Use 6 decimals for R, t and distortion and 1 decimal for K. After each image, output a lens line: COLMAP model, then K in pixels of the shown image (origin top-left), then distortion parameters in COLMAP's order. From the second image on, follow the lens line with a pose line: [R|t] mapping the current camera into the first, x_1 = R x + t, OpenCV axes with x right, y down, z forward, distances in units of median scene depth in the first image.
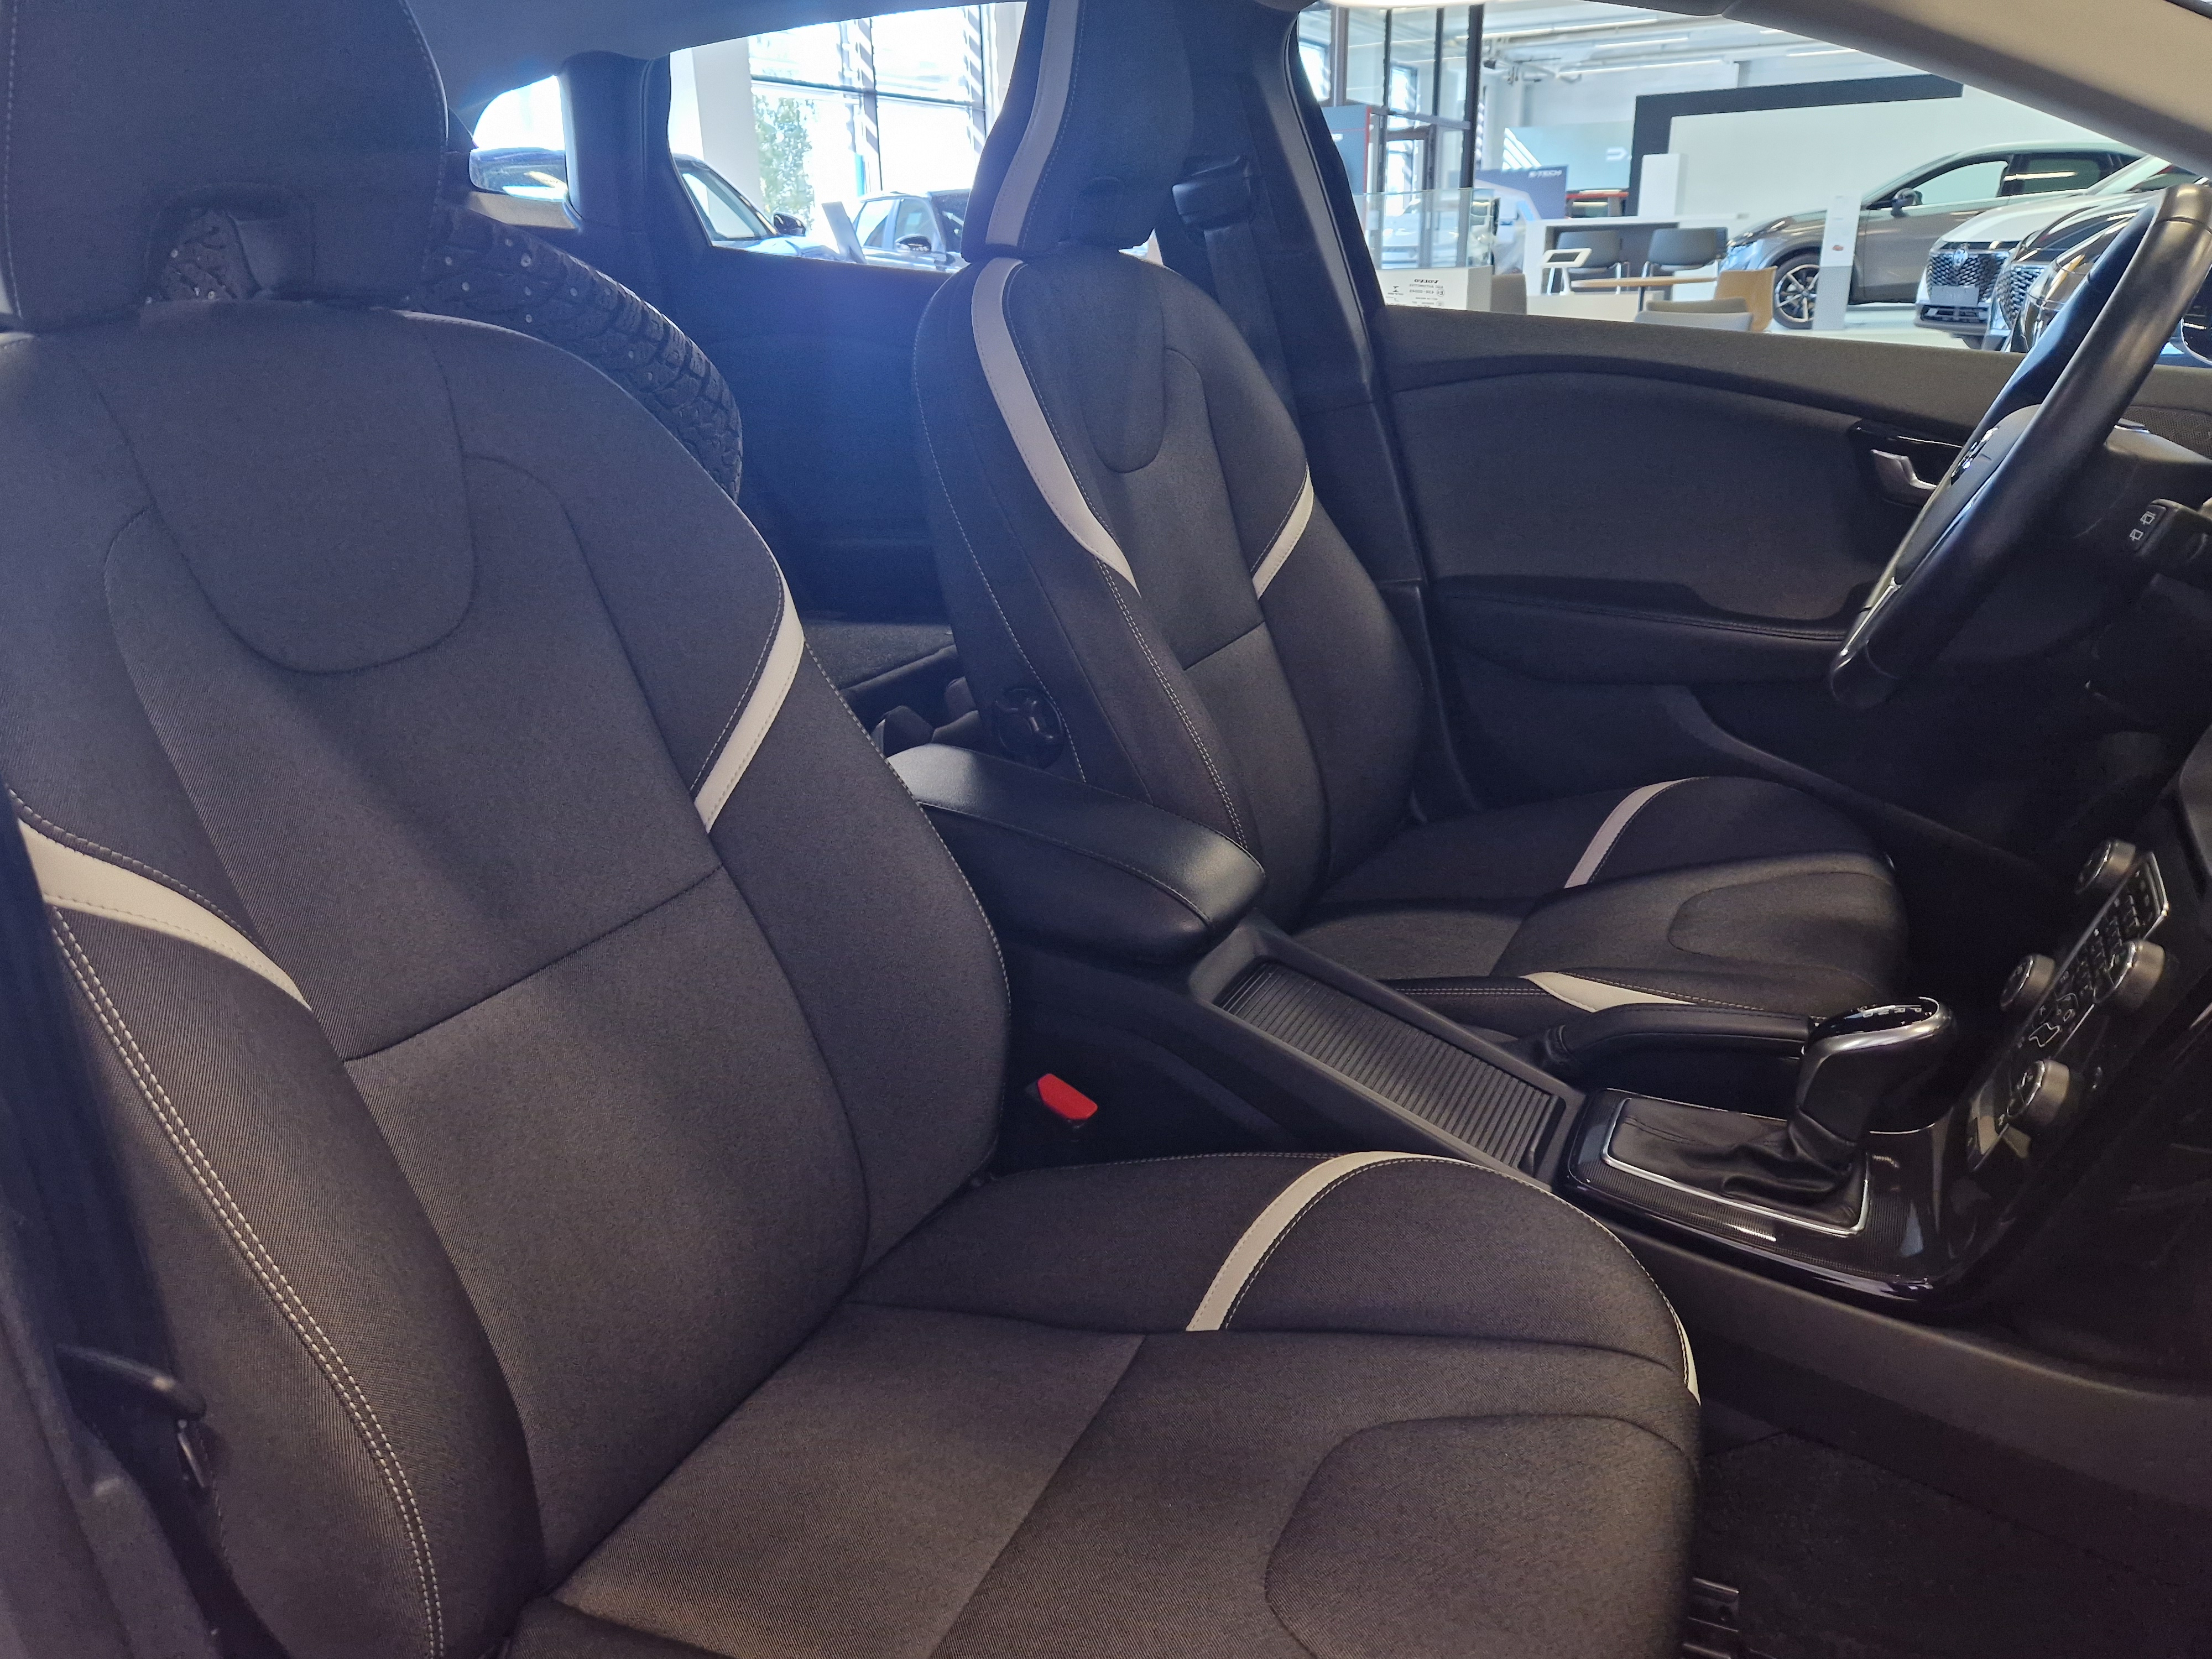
lens RADIAL K [[1566.3, 0, 1068.7], [0, 1566.3, 832.4], [0, 0, 1]] dist [0.028638, -0.004369]
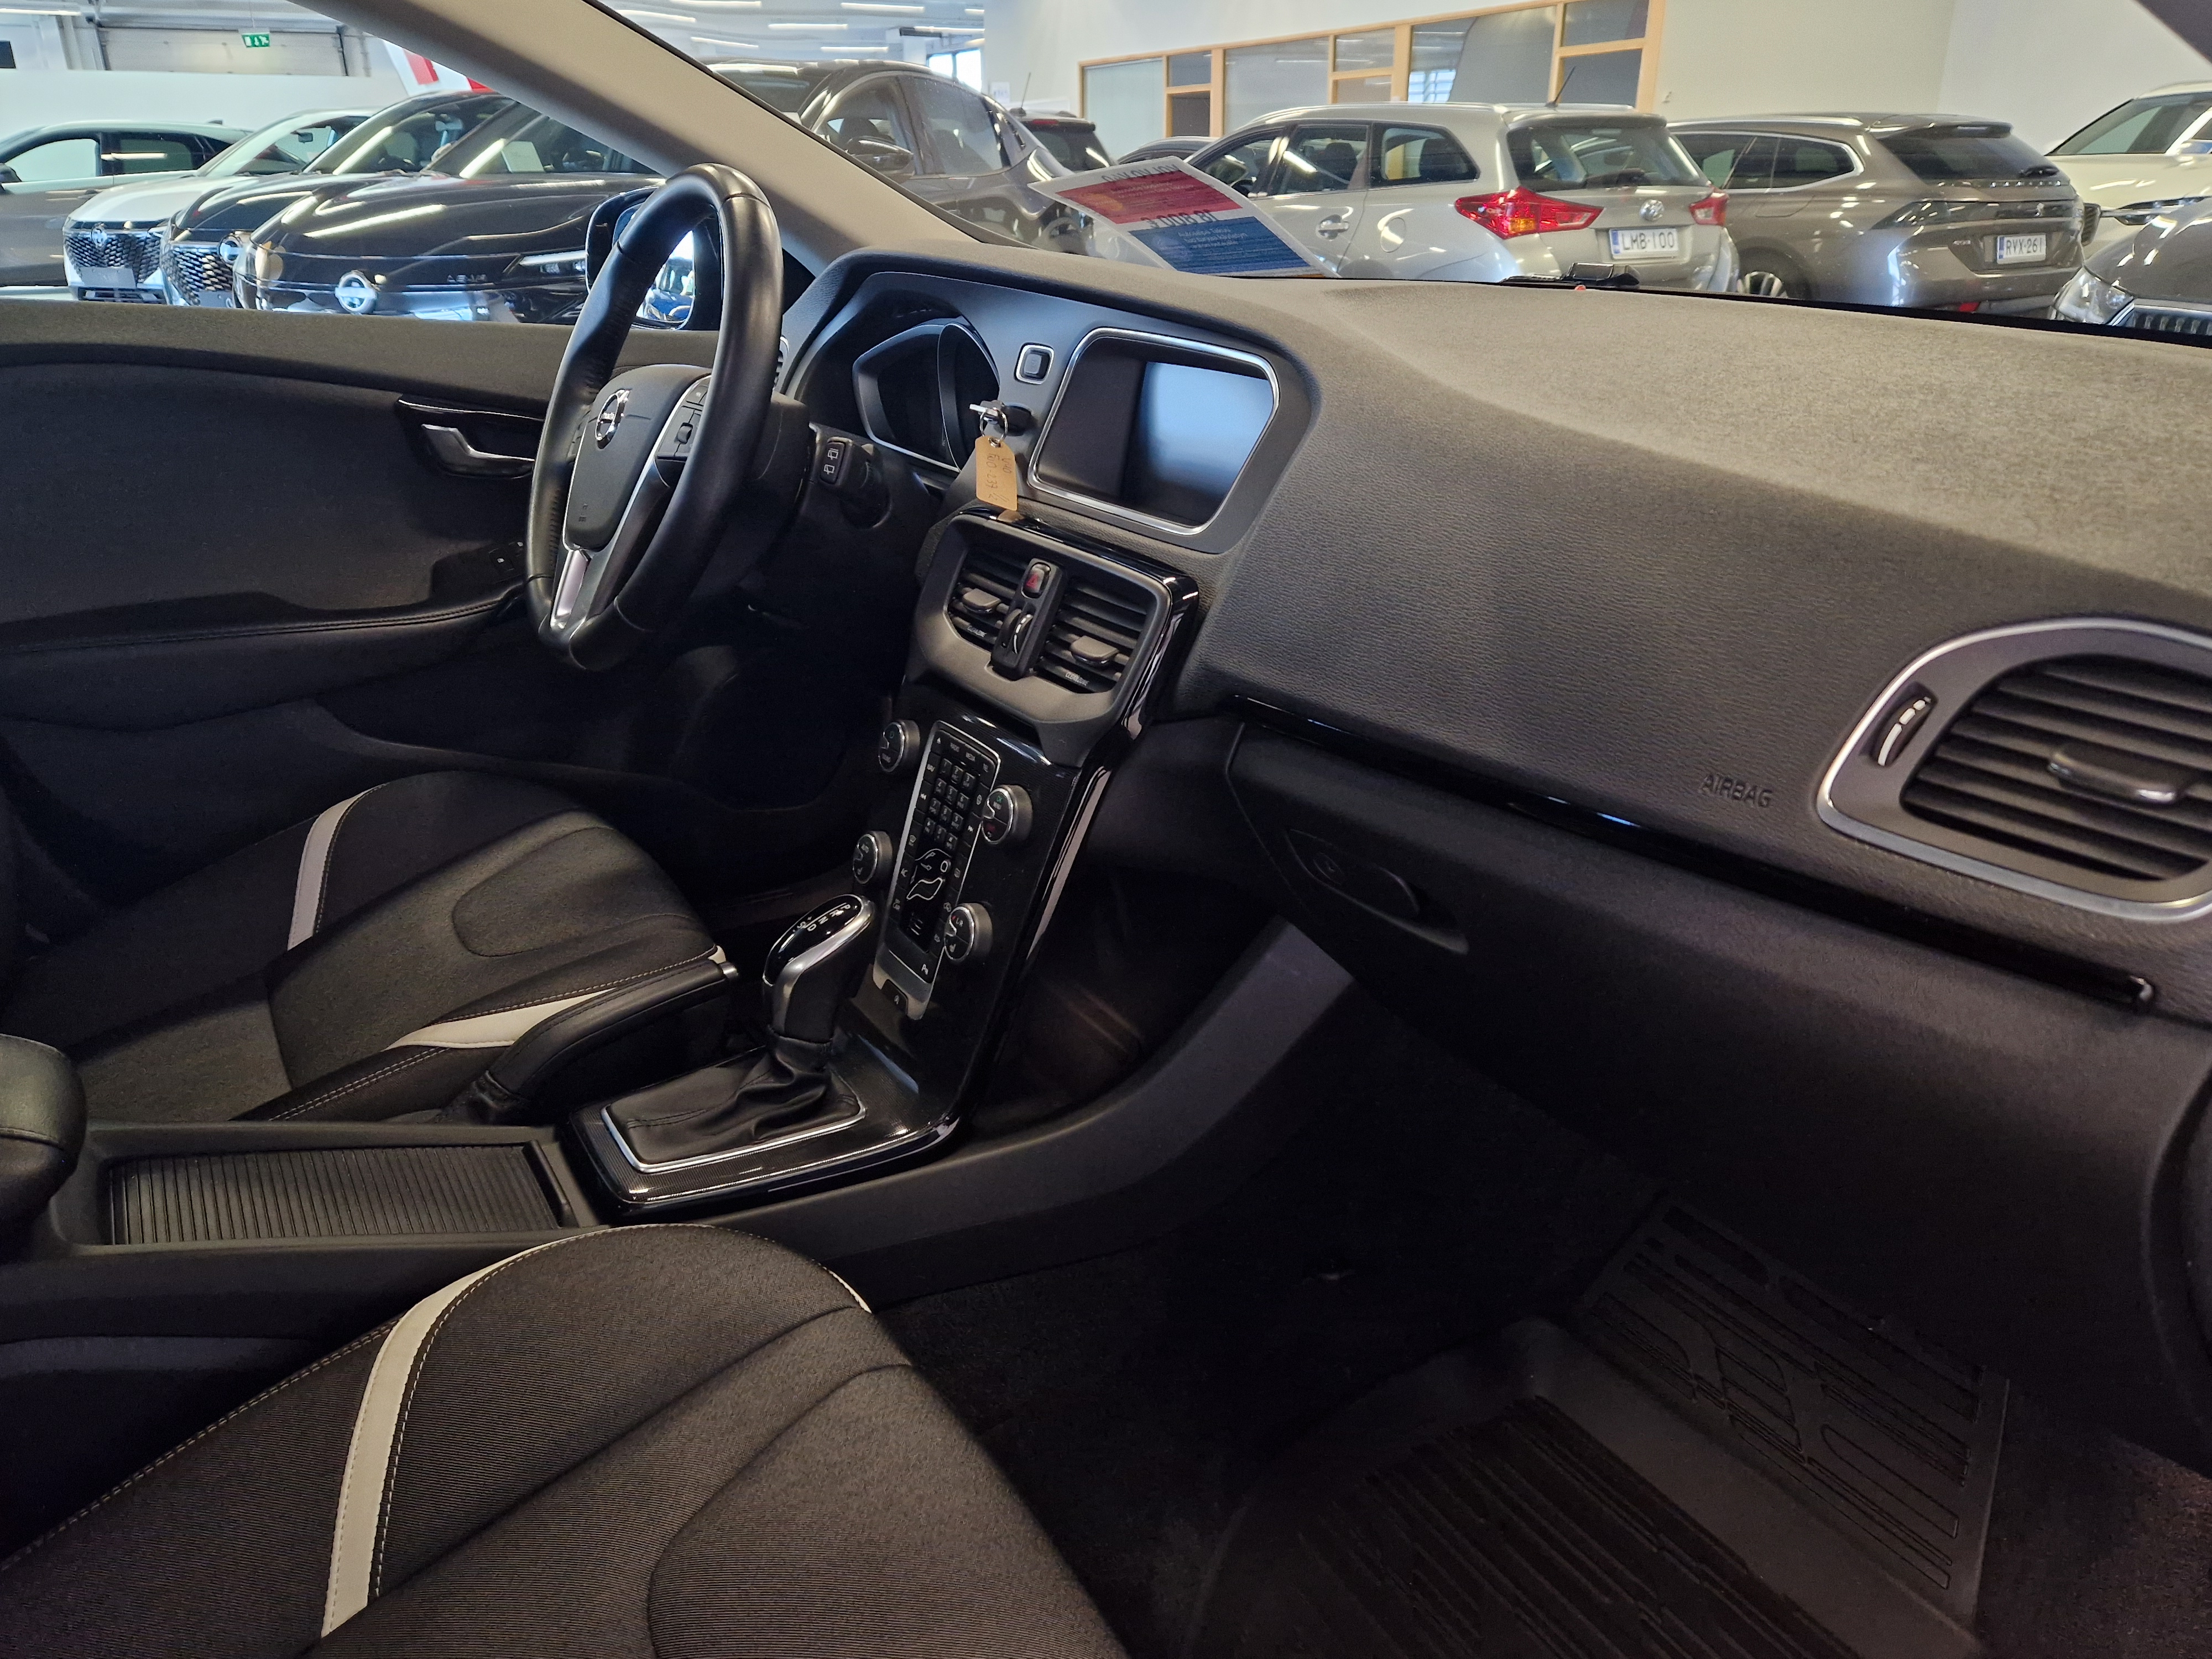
lens RADIAL K [[1566.3, 0, 1068.7], [0, 1566.3, 832.4], [0, 0, 1]] dist [0.028638, -0.004369]
pose [[0.514859, -0.305743, 0.800900, -0.203328], [0.297547, 0.939894, 0.167525, -0.061033], [-0.803981, 0.152054, 0.574886, 0.180628]]
